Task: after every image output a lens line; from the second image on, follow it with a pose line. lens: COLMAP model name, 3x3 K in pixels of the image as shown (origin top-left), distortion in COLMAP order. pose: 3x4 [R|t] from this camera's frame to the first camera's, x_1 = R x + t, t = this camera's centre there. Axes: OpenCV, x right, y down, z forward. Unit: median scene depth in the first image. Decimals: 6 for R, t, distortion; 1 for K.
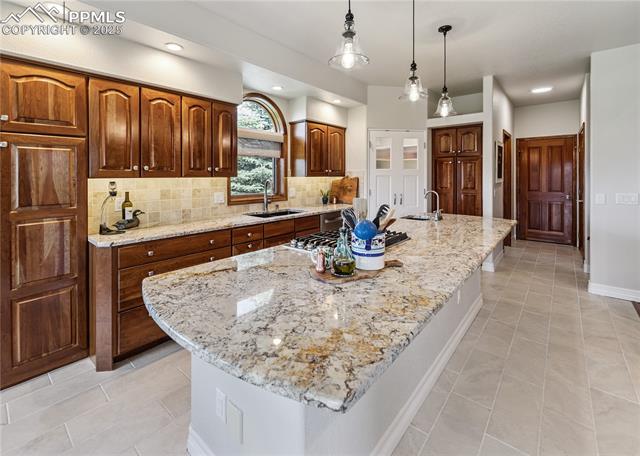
lens RADIAL K [[288.1, 0, 313.2], [0, 288.1, 179.3], [0, 0, 1]] dist [-0.000893, -0.000482]
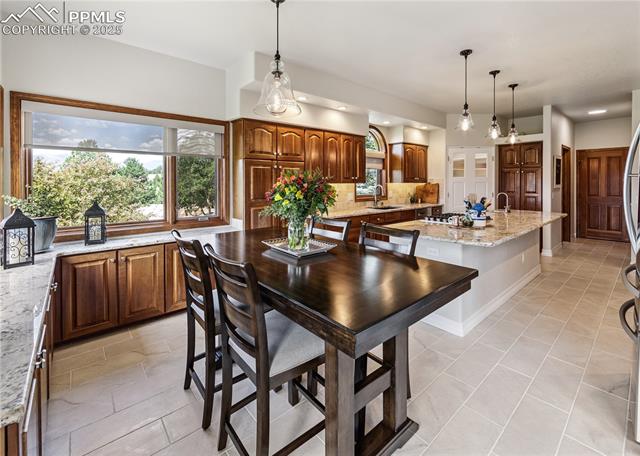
lens RADIAL K [[283.3, 0, 315.2], [0, 283.3, 185.0], [0, 0, 1]] dist [-0.002746, -0.000490]
pose [[0.987415, 0.002897, -0.158123, -0.329044], [-0.002891, 0.999996, 0.000265, 0.003388], [0.158123, 0.000196, 0.987419, -0.623253]]
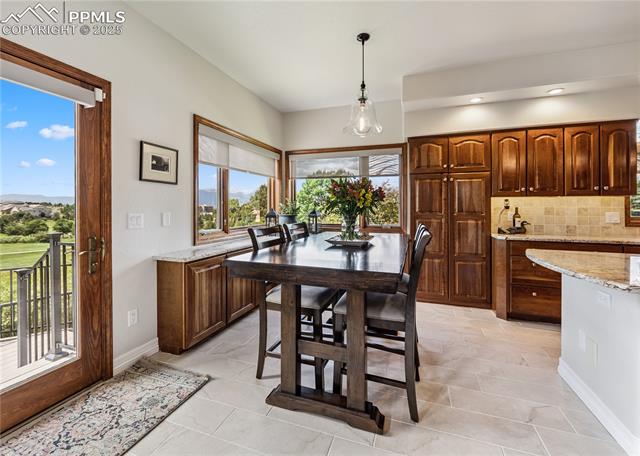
lens RADIAL K [[275.7, 0, 319.2], [0, 275.7, 202.2], [0, 0, 1]] dist [-0.001823, -0.000348]
pose [[0.367125, -0.011491, -0.930100, 0.218183], [-0.014851, 0.999724, -0.018212, 0.051894], [0.930053, 0.020499, 0.366853, -0.339195]]
